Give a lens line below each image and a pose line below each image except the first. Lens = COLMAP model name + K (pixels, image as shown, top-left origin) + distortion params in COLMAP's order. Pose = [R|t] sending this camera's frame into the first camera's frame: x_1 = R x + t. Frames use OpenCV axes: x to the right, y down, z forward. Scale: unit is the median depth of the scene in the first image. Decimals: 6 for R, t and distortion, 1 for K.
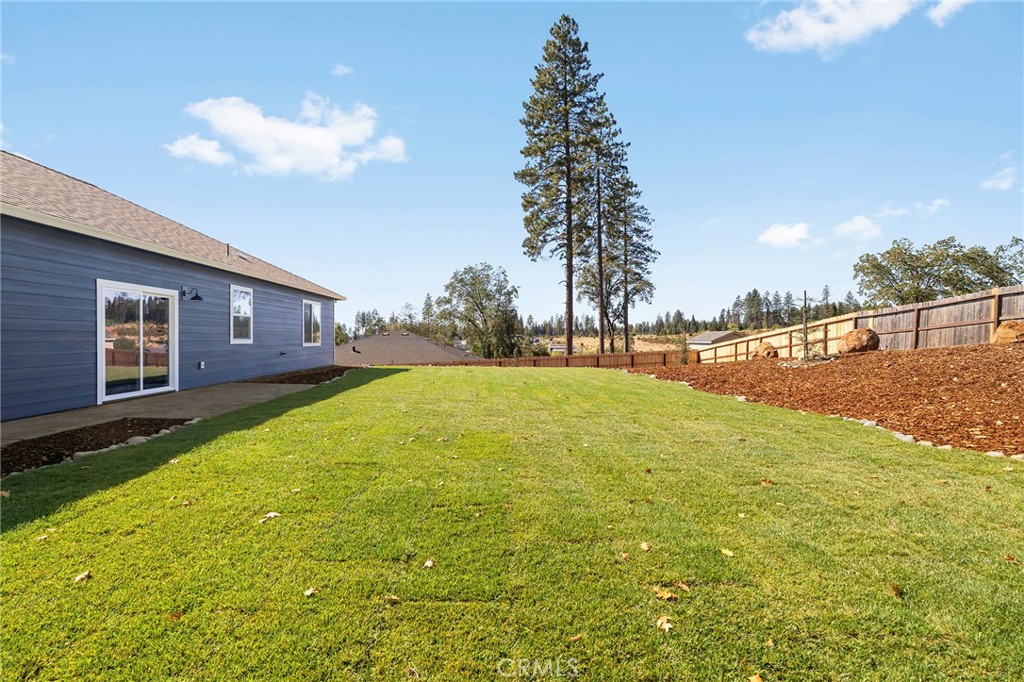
lens RADIAL K [[449.7, 0, 517.6], [0, 449.7, 341.4], [0, 0, 1]] dist [0.001106, 0.001832]
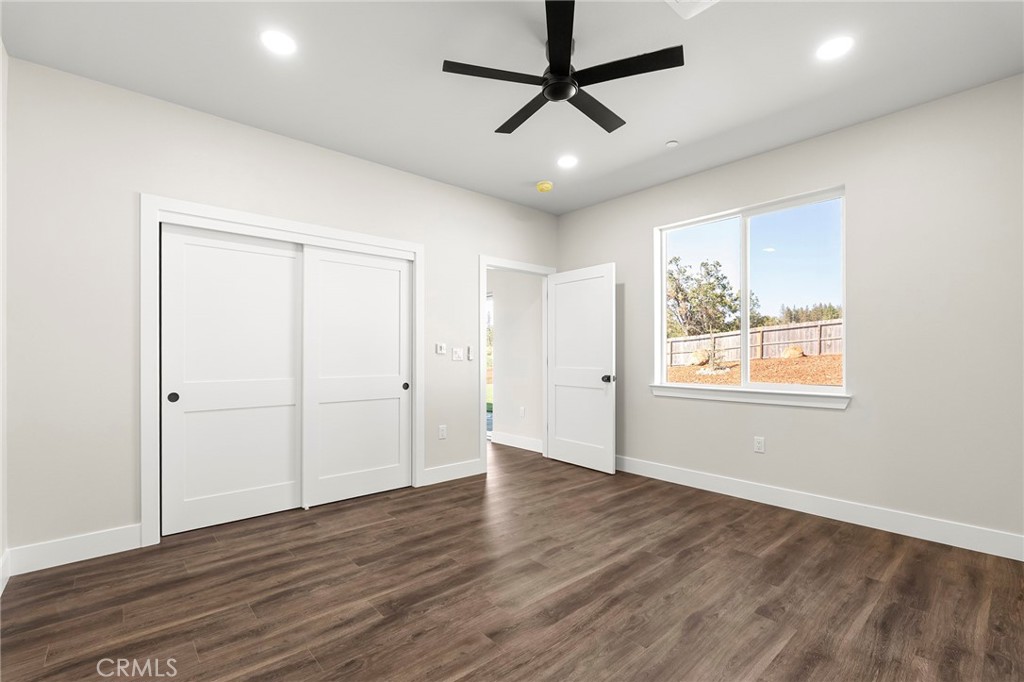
lens RADIAL K [[449.7, 0, 512.2], [0, 449.7, 357.8], [0, 0, 1]] dist [0.001106, 0.001832]
pose [[0.785457, -0.009684, 0.618840, -0.206952], [0.011052, 0.999938, 0.001620, -0.002439], [-0.618818, 0.005567, 0.785515, 0.053752]]
